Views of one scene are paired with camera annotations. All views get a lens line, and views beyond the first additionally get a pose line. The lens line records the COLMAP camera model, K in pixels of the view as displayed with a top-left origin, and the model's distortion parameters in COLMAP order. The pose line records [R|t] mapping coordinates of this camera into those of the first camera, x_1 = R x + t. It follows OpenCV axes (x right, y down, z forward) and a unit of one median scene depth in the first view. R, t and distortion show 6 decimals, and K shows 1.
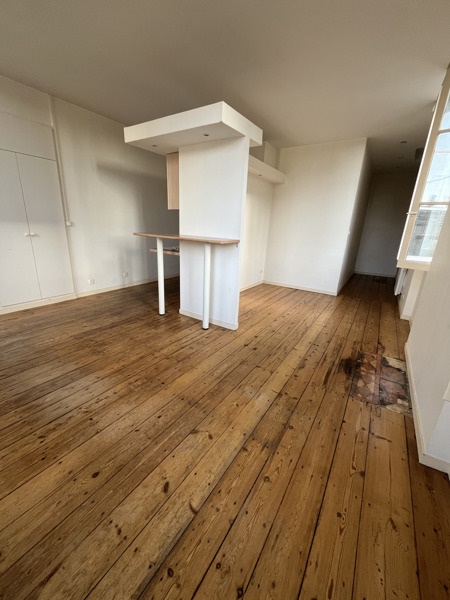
lens RADIAL K [[242.3, 0, 224.6], [0, 242.3, 298.4], [0, 0, 1]] dist [-0.002496, -0.000235]
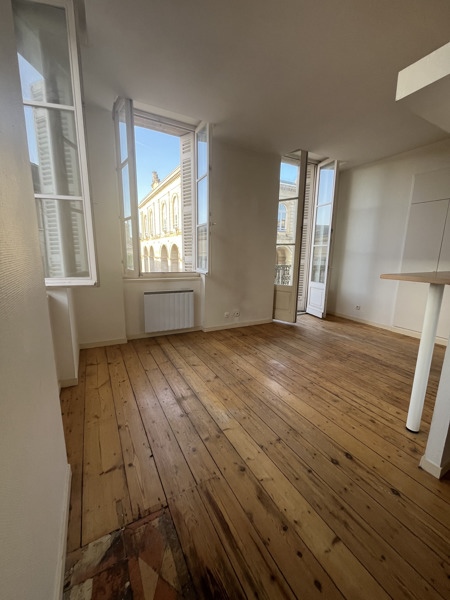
lens RADIAL K [[242.3, 0, 224.8], [0, 242.3, 299.8], [0, 0, 1]] dist [-0.002496, -0.000235]
pose [[-0.469061, 0.112159, -0.876015, 0.792928], [-0.299111, 0.913108, 0.277067, -0.241715], [0.830972, 0.391987, -0.394755, 0.995819]]
